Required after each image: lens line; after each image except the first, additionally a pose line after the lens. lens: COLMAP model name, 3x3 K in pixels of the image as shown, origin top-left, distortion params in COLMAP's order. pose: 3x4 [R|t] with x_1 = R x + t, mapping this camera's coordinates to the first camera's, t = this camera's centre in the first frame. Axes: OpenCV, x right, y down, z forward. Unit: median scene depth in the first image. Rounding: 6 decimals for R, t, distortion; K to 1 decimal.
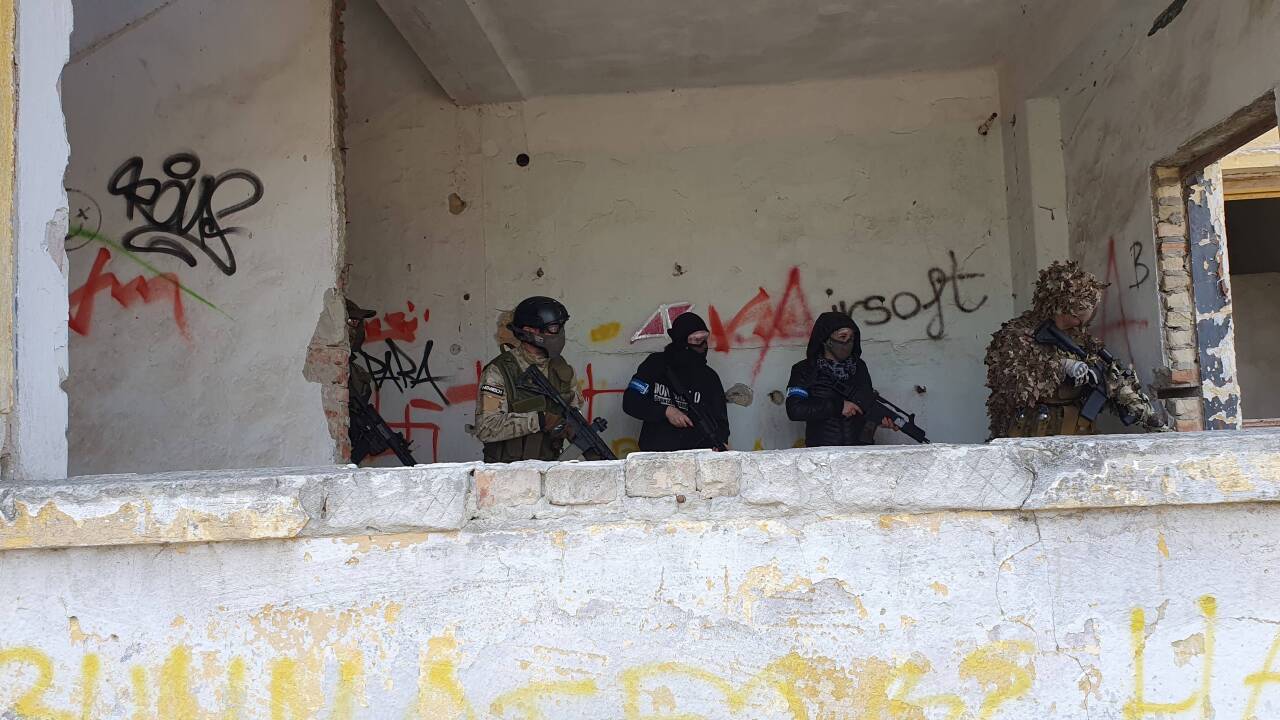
lens RADIAL K [[982.8, 0, 681.9], [0, 982.8, 384.9], [0, 0, 1]] dist [0.036523, -0.031945]
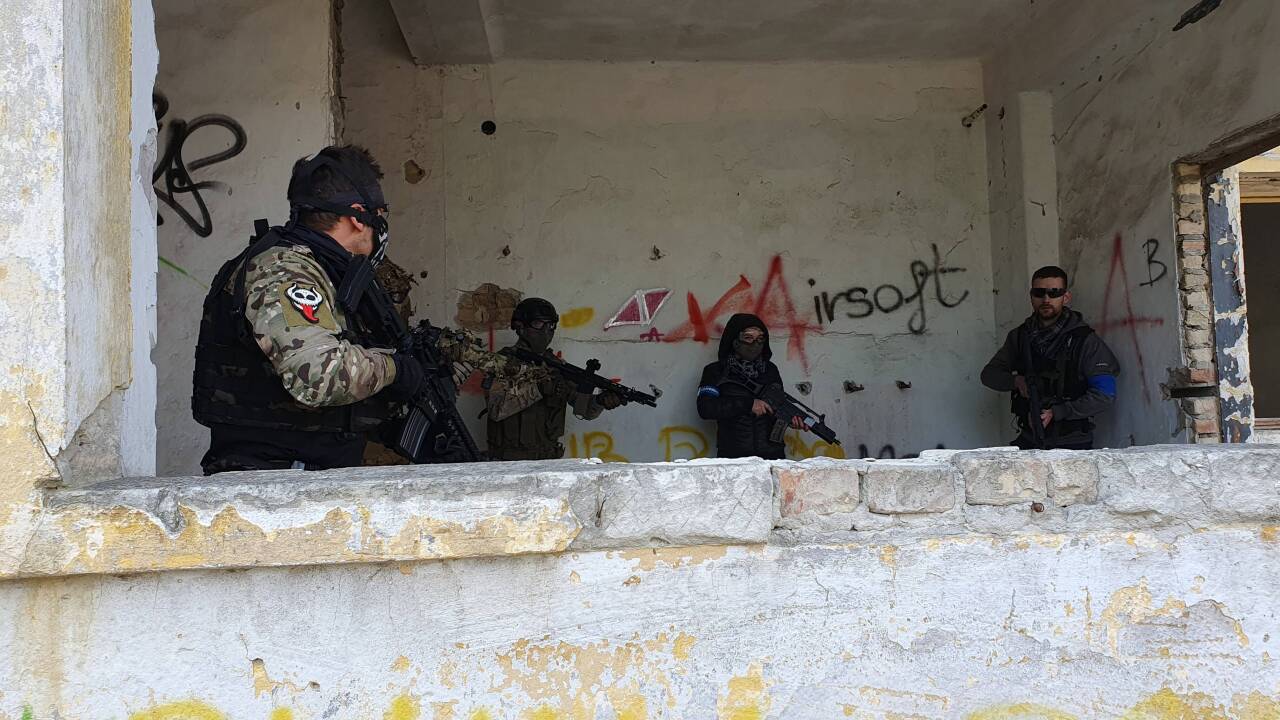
lens RADIAL K [[982.8, 0, 633.0], [0, 982.8, 373.5], [0, 0, 1]] dist [0.036523, -0.031945]
pose [[0.990631, 0.019053, 0.135233, -0.200174], [-0.018108, 0.999802, -0.008212, 0.007829], [-0.135363, 0.005686, 0.990780, 0.097975]]
